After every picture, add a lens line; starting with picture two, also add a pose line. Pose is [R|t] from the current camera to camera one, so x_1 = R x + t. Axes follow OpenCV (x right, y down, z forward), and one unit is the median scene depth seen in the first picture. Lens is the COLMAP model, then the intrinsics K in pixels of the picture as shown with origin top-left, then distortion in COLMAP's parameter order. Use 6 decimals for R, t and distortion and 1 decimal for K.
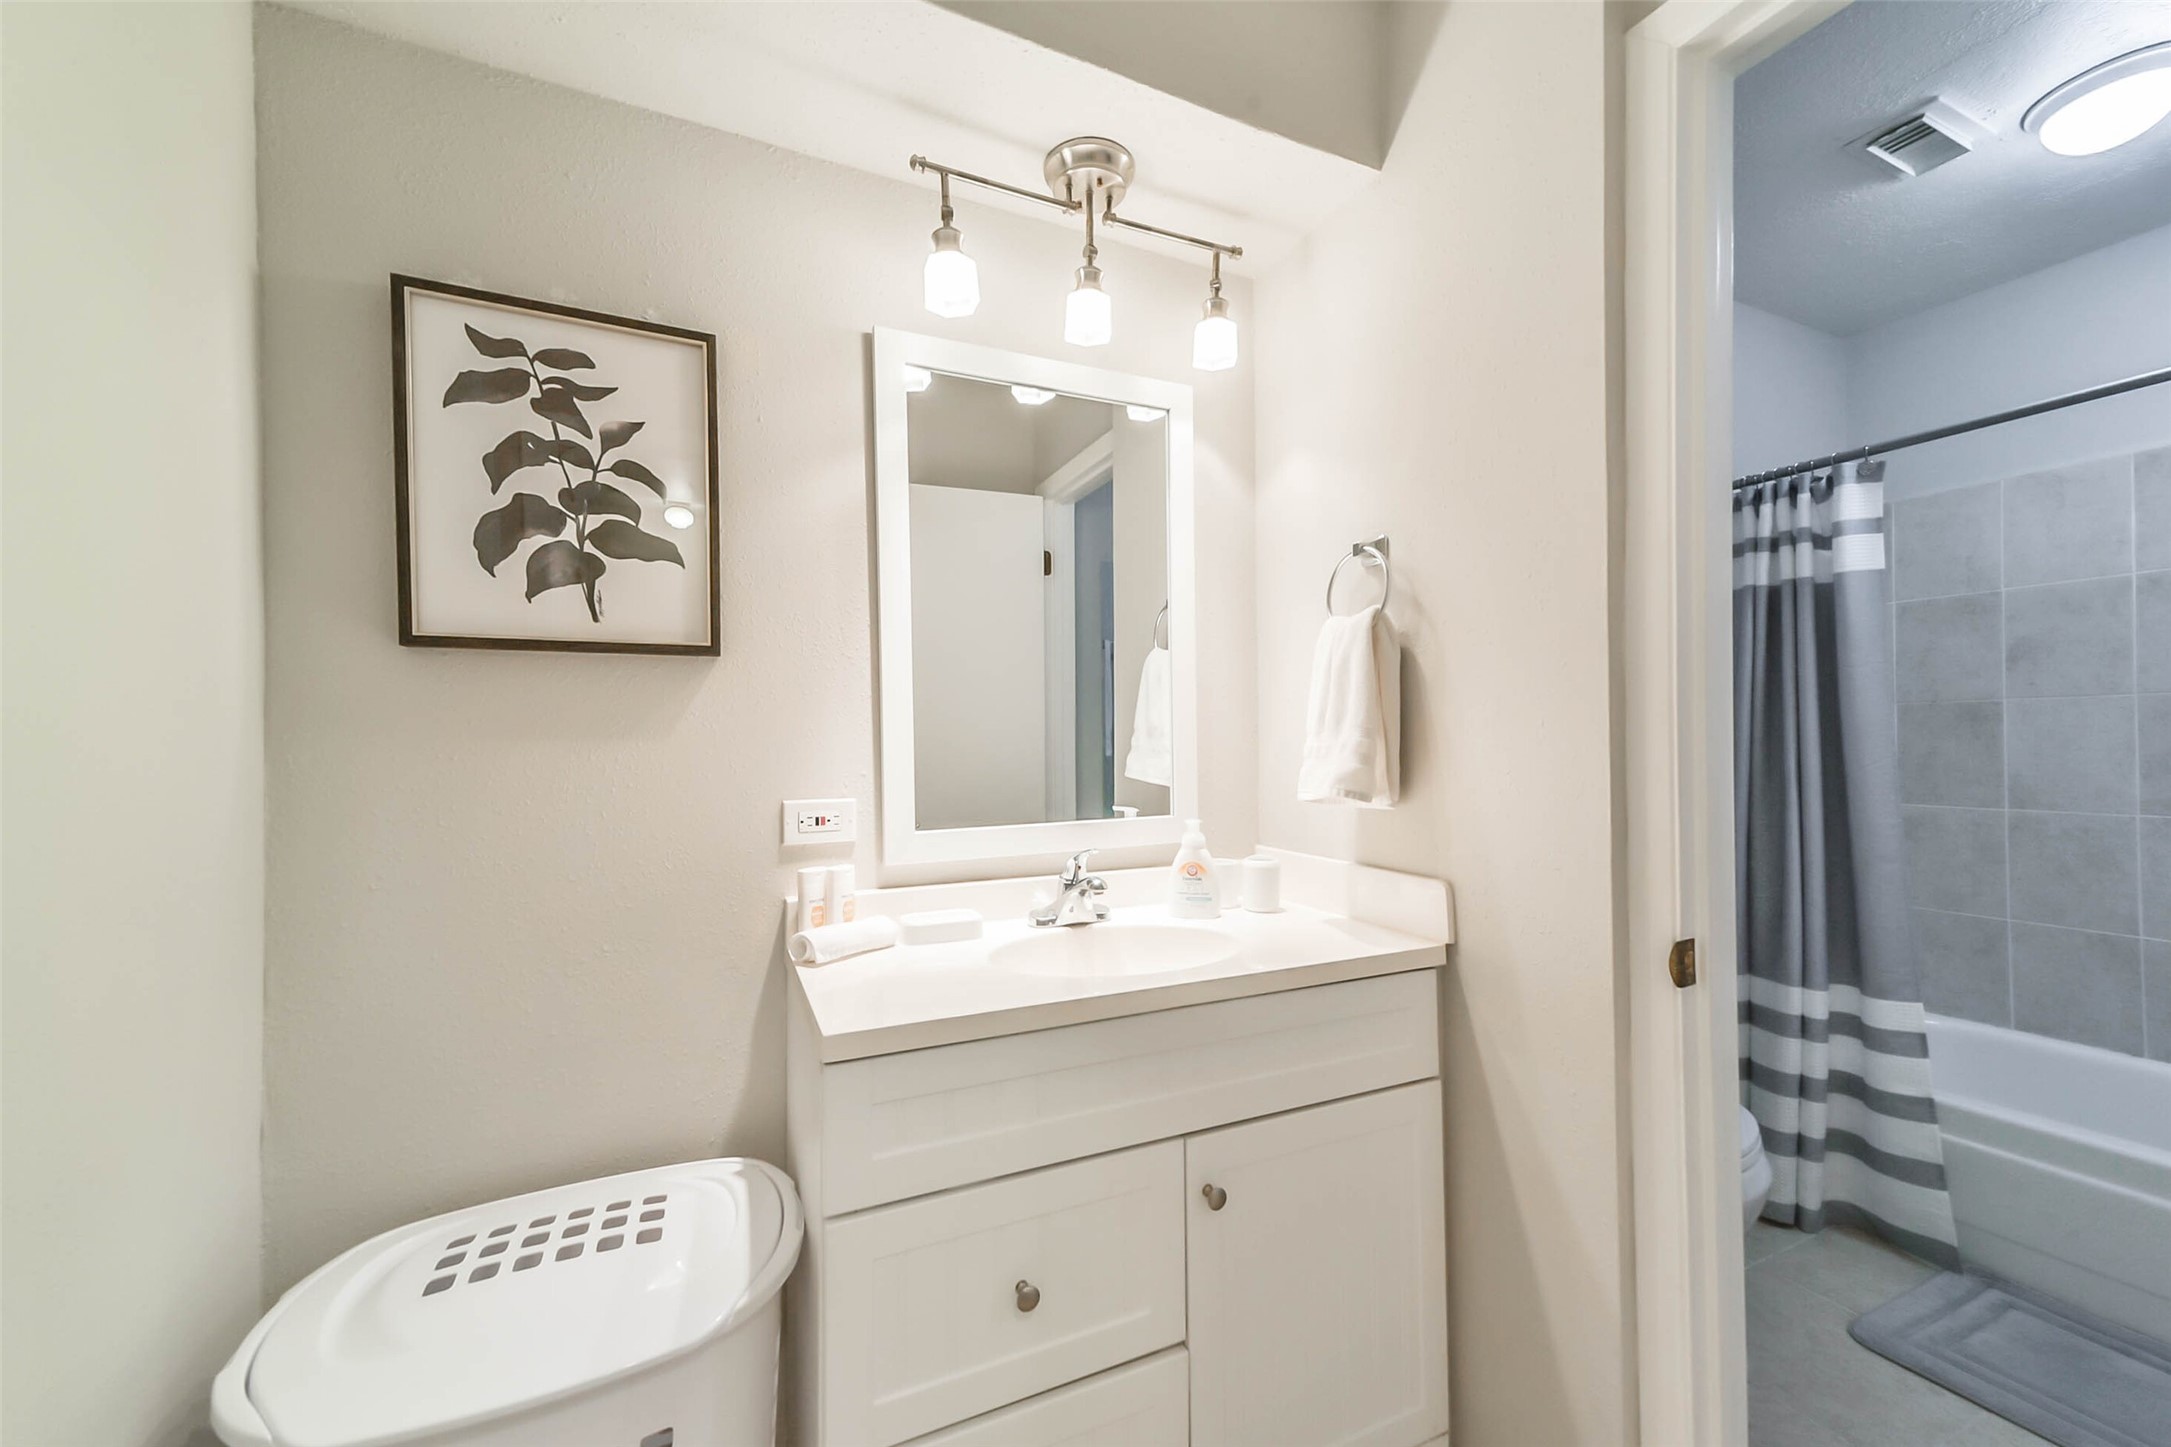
lens RADIAL K [[827.9, 0, 1079.3], [0, 827.9, 738.8], [0, 0, 1]] dist [0.002407, 0.000453]
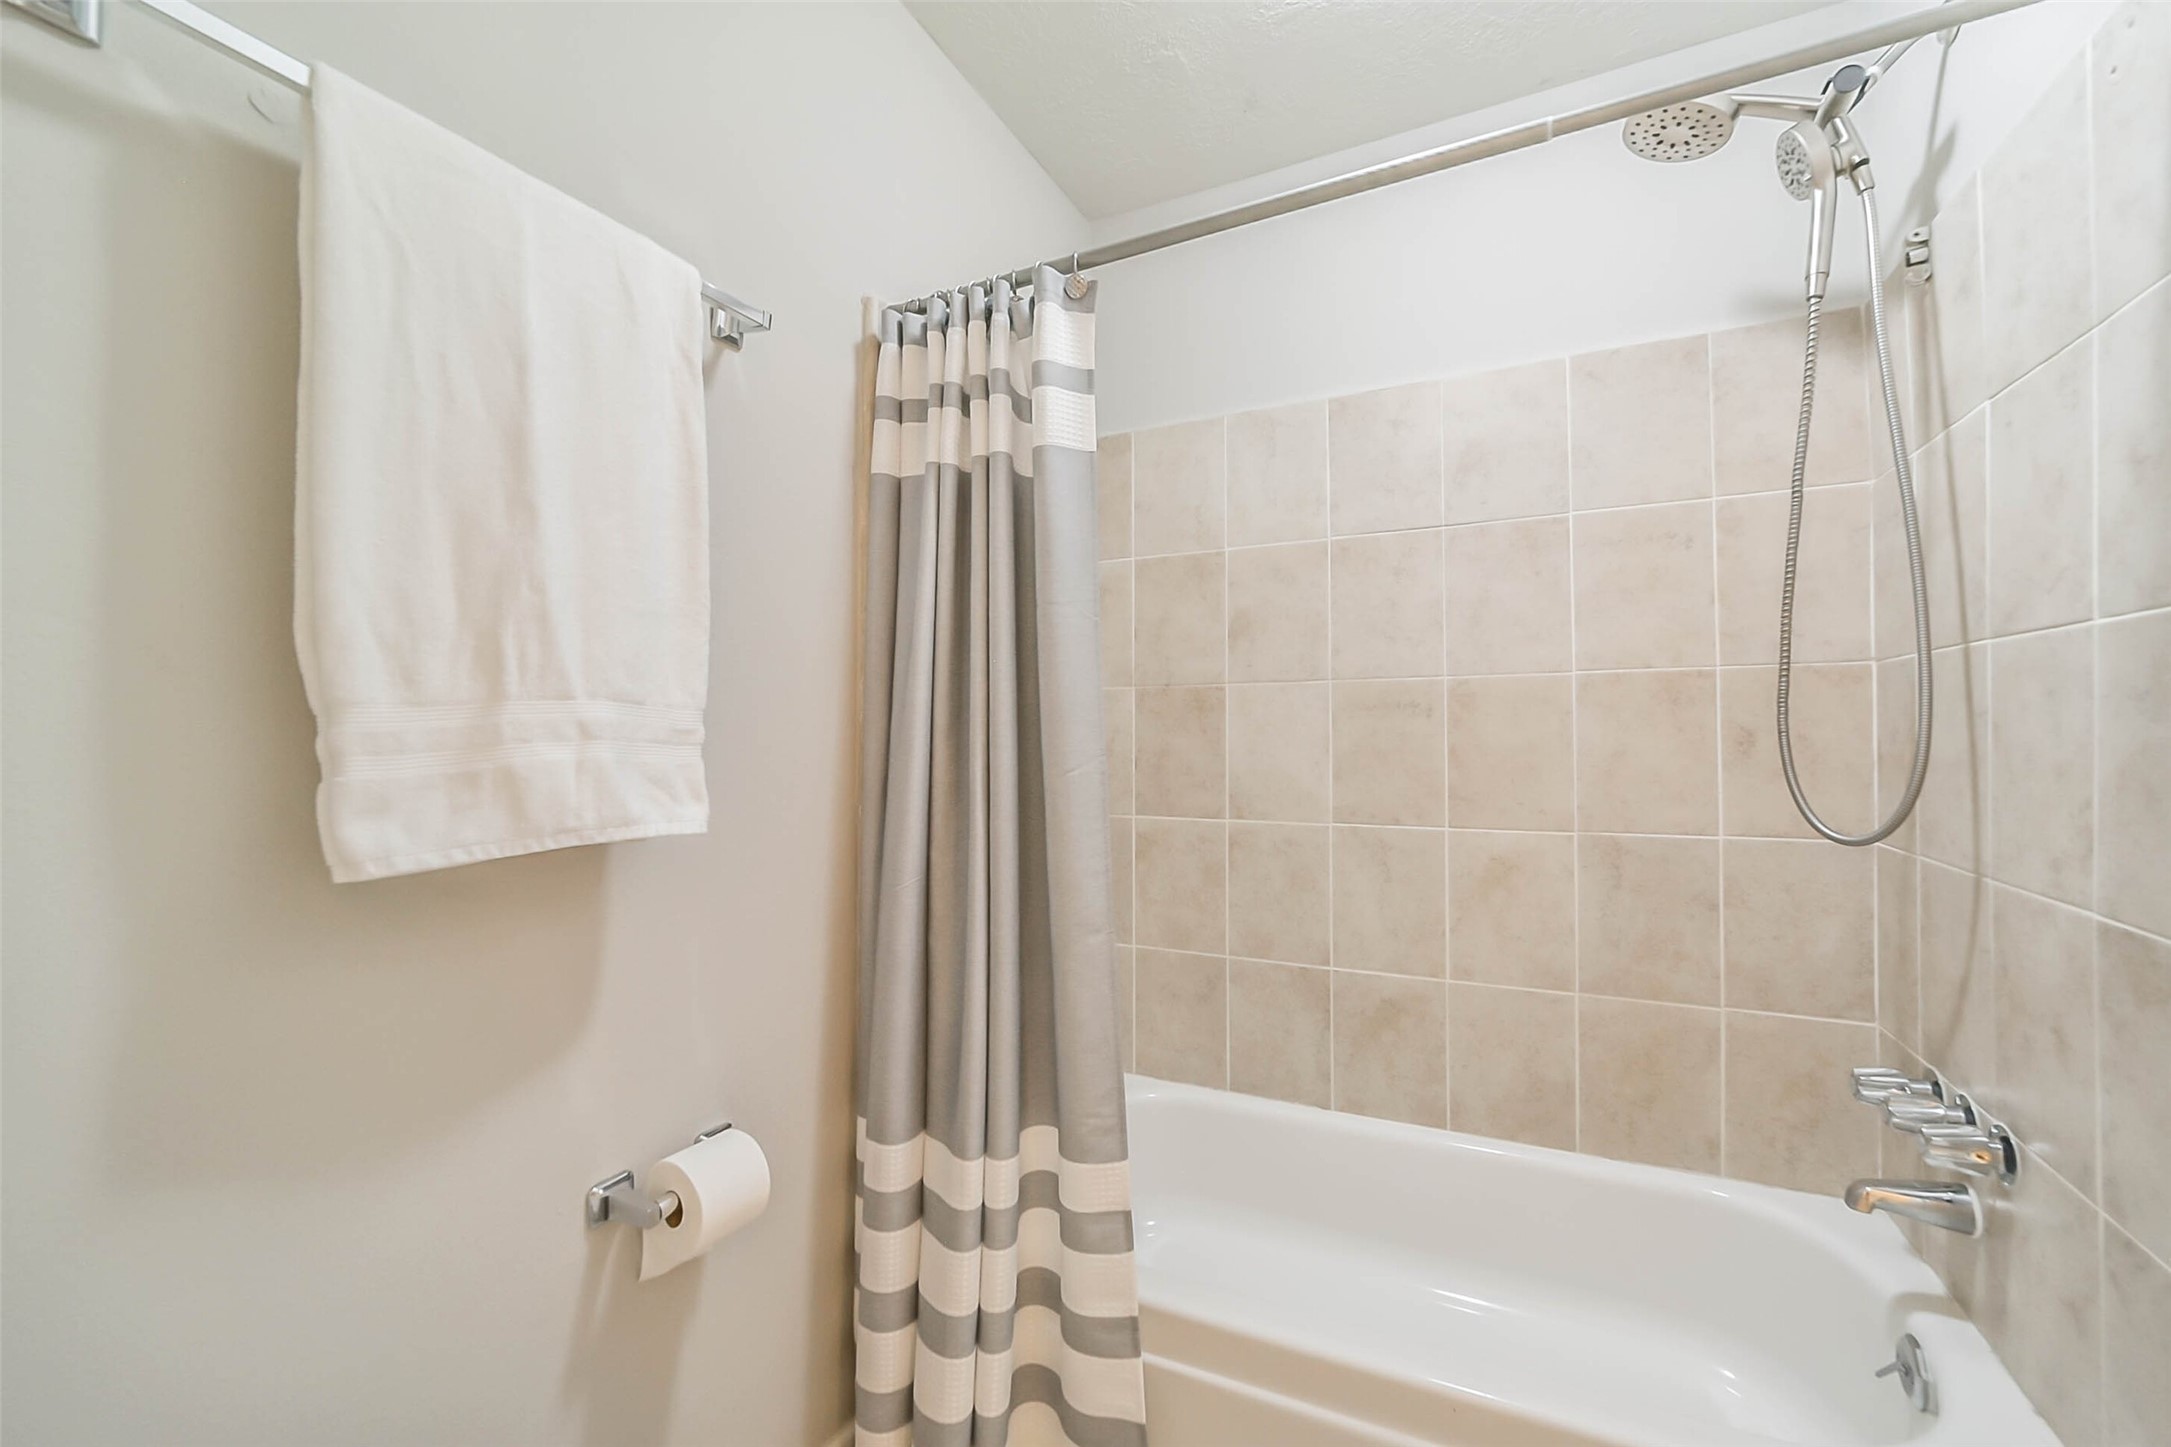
lens RADIAL K [[868.8, 0, 1085.5], [0, 868.8, 723.5], [0, 0, 1]] dist [-0.052634, 0.000099]
pose [[0.780654, 0.016322, 0.624751, 0.529425], [-0.010946, 0.999863, -0.012443, 0.004006], [-0.624868, 0.002875, 0.780725, 0.471476]]
